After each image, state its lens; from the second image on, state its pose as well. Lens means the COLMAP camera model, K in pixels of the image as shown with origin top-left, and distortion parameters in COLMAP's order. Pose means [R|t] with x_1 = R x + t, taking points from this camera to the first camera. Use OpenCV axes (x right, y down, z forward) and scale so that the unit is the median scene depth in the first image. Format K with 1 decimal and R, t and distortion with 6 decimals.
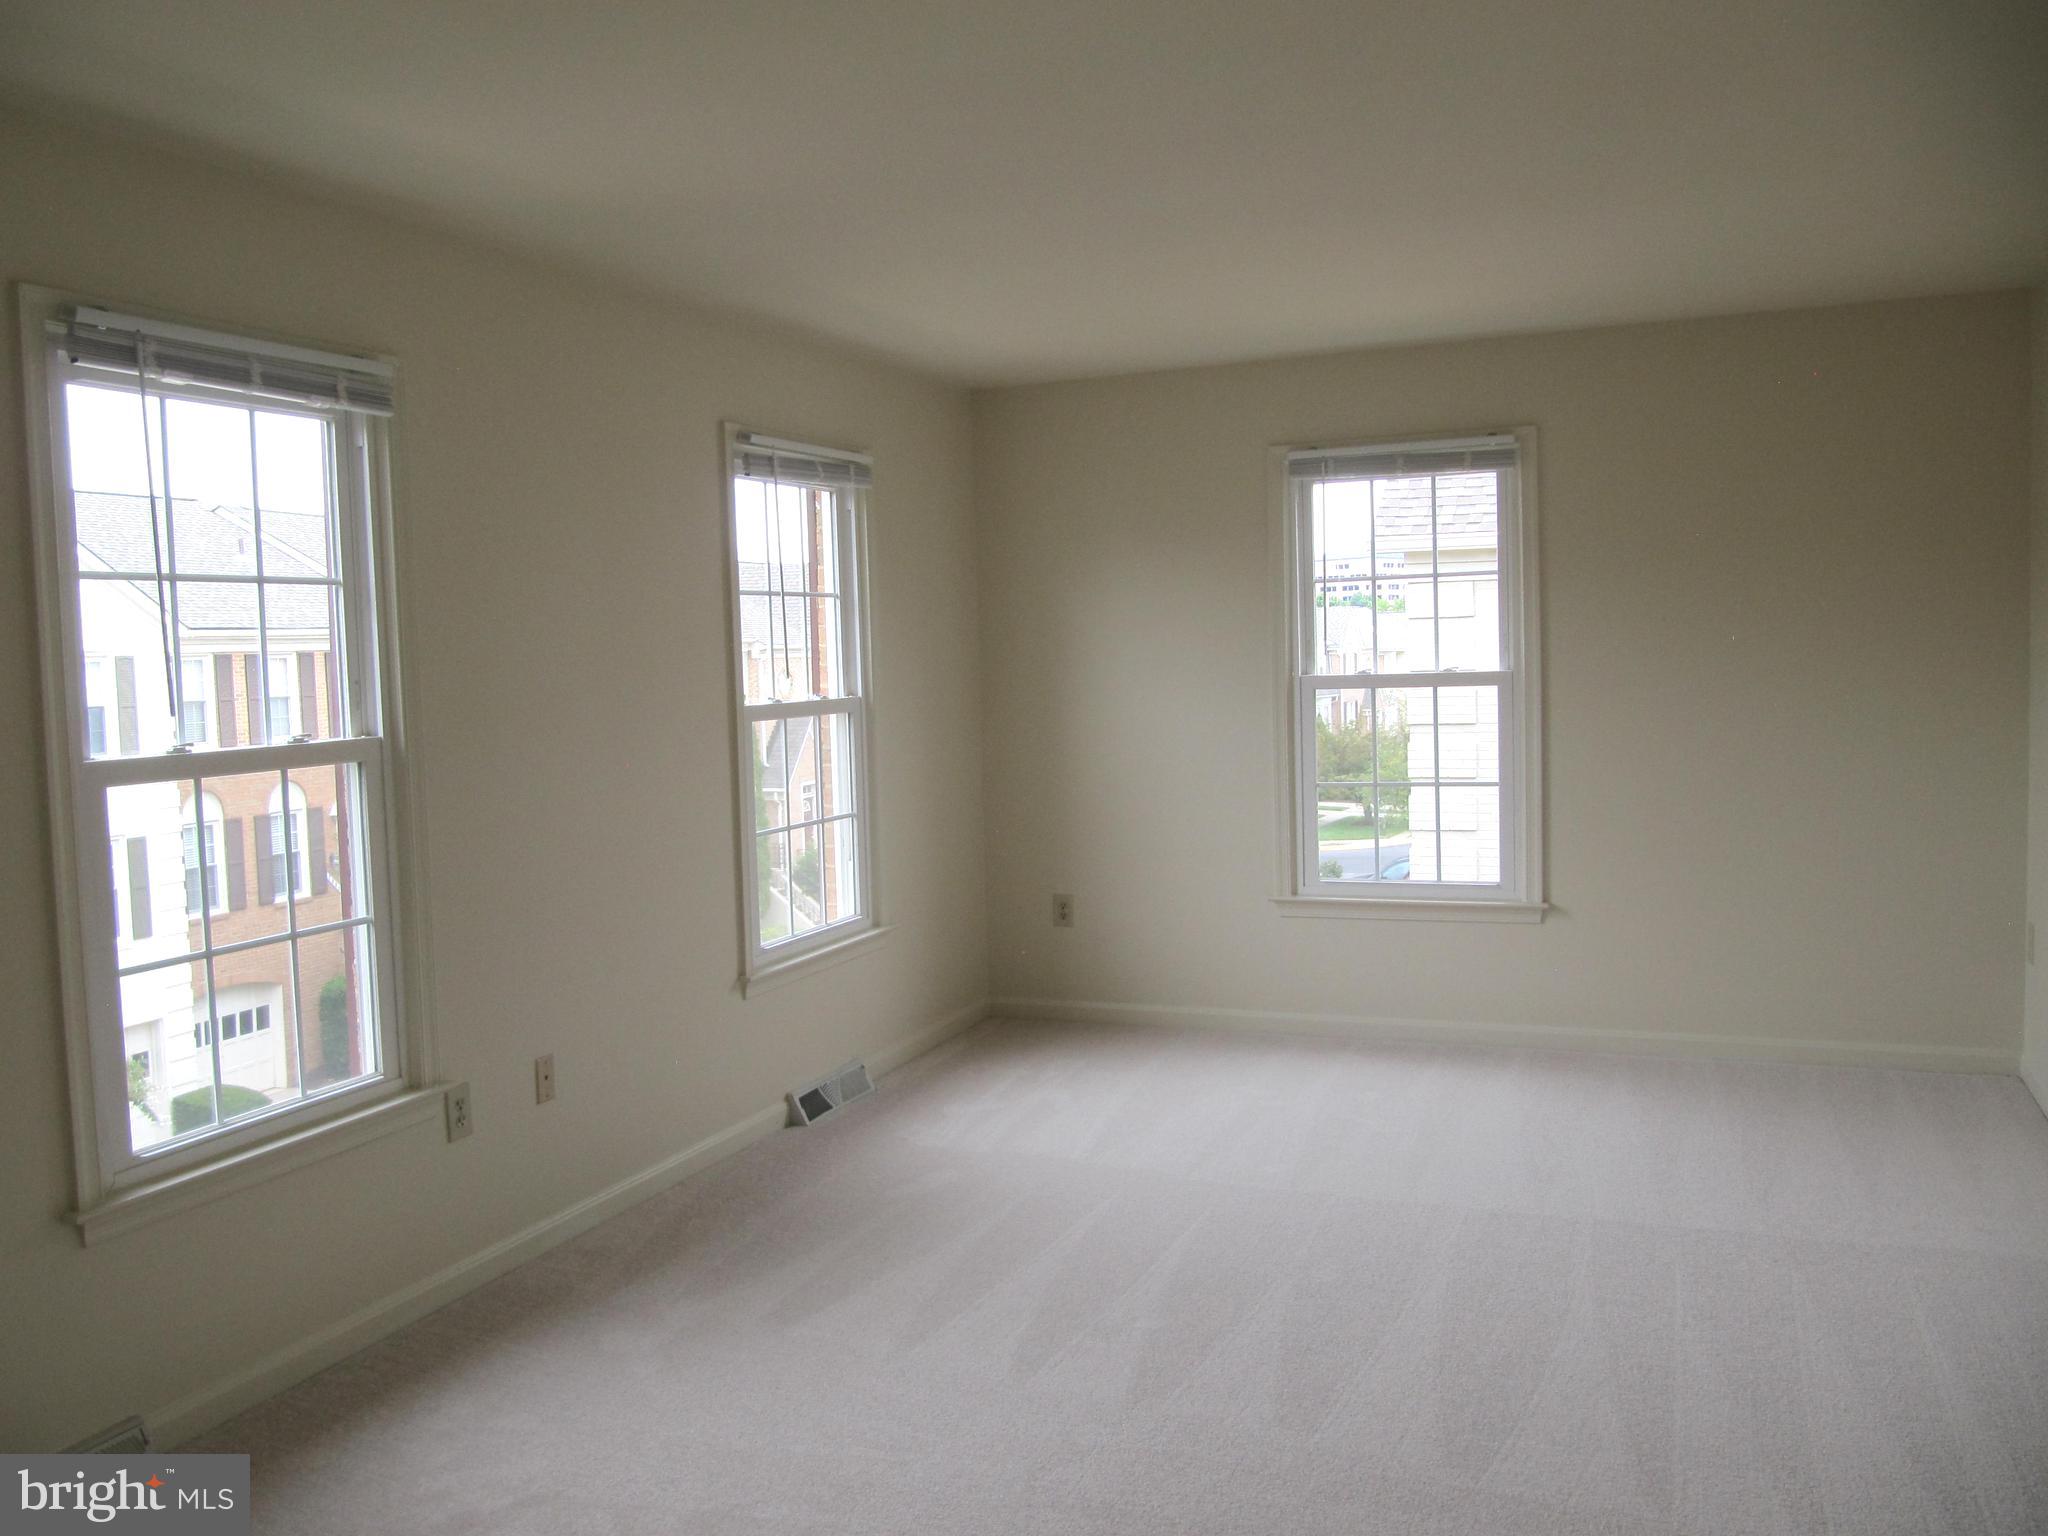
lens RADIAL K [[1652.8, 0, 1024.0], [0, 1652.8, 768.0], [0, 0, 1]] dist [-0.066100, 0.029424]
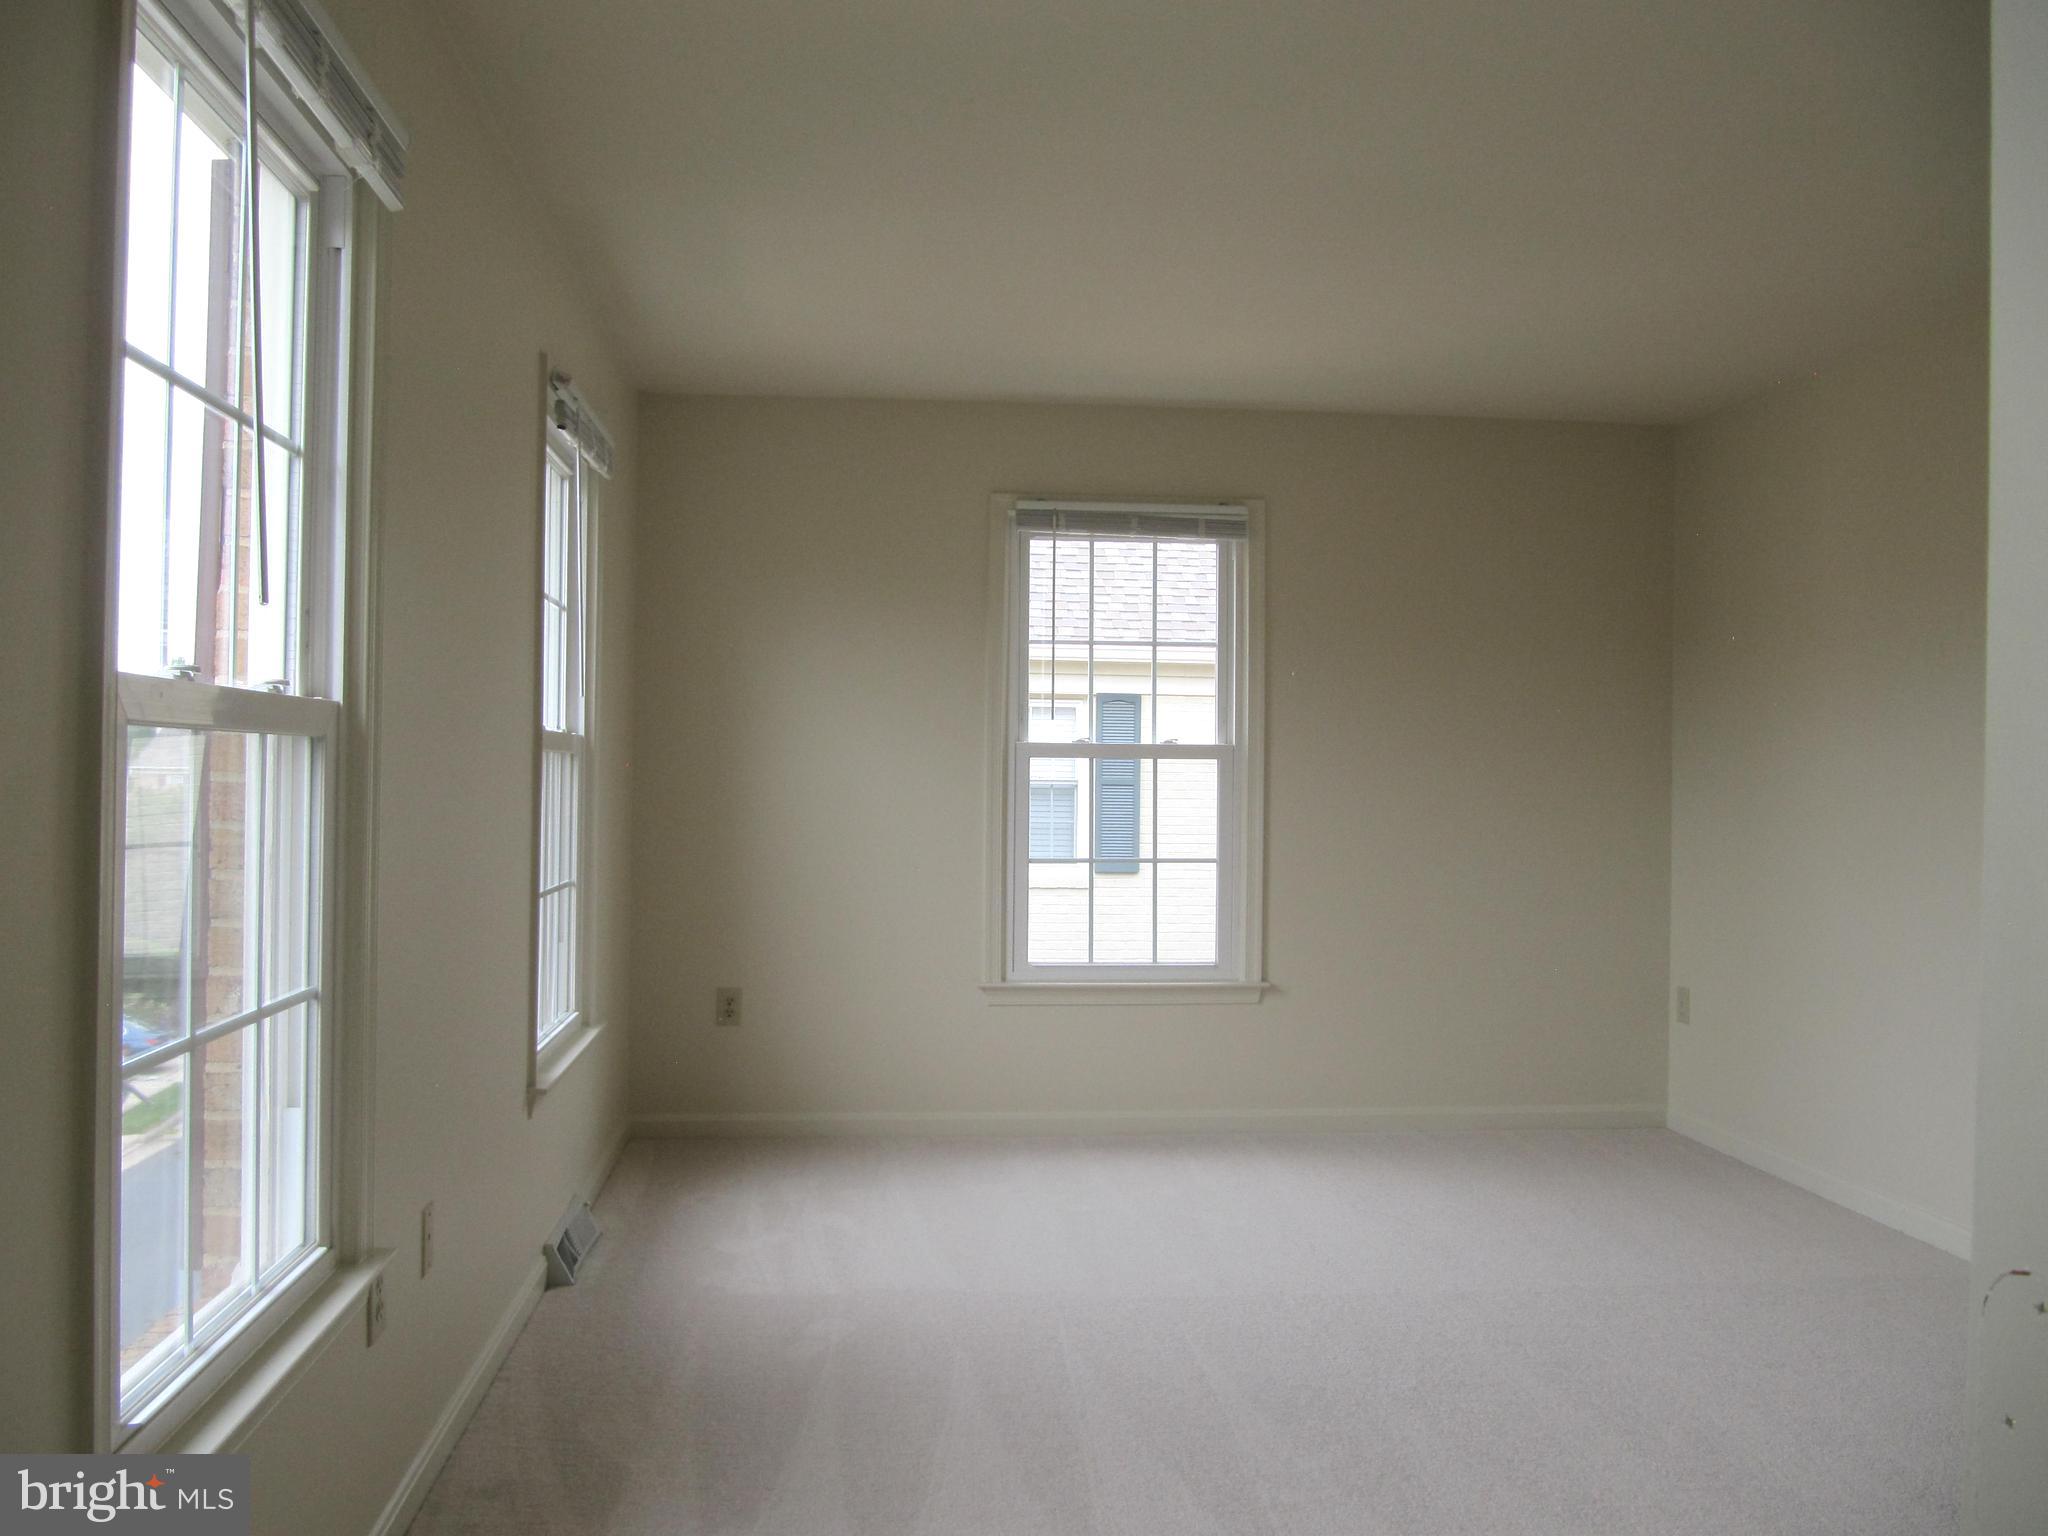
lens RADIAL K [[1652.8, 0, 1024.0], [0, 1652.8, 768.0], [0, 0, 1]] dist [-0.066100, 0.029424]
pose [[0.878448, 0.043128, 0.475887, -0.278110], [-0.005616, 0.996782, -0.079968, 0.033859], [-0.477804, 0.067575, 0.875863, 0.194886]]
